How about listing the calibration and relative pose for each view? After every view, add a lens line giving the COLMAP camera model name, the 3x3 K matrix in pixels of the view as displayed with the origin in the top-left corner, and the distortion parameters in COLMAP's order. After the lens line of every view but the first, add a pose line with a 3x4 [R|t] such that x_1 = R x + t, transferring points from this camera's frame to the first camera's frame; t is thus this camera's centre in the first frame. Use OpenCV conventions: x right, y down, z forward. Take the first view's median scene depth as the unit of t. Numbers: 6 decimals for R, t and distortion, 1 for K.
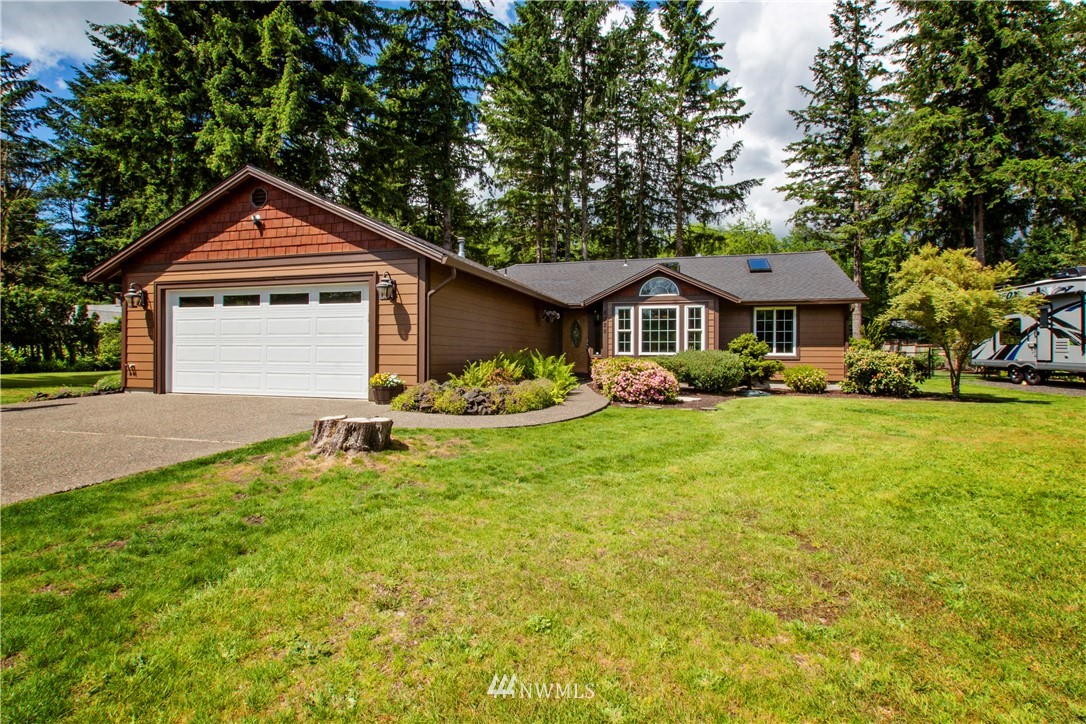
lens RADIAL K [[514.3, 0, 543.0], [0, 514.3, 362.0], [0, 0, 1]] dist [-0.007215, -0.000918]
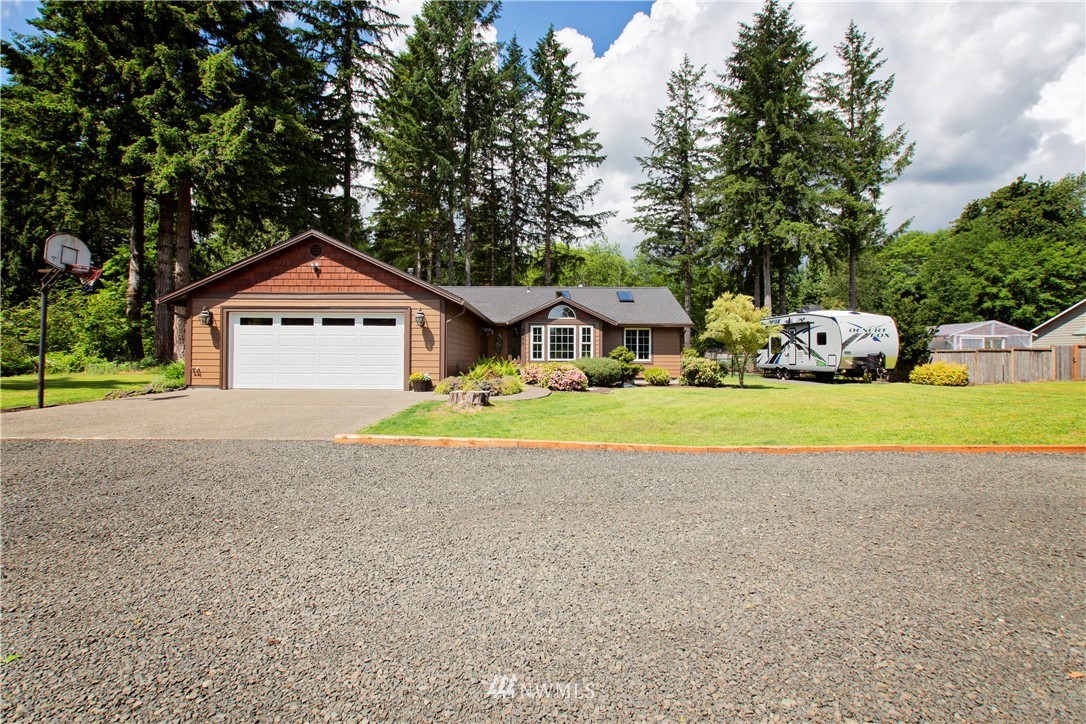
lens RADIAL K [[514.3, 0, 543.0], [0, 514.3, 362.0], [0, 0, 1]] dist [-0.007215, -0.000918]
pose [[0.962635, -0.000618, 0.270801, -0.133479], [0.003540, 0.999941, -0.010303, 0.002824], [-0.270779, 0.010877, 0.962580, -0.219594]]
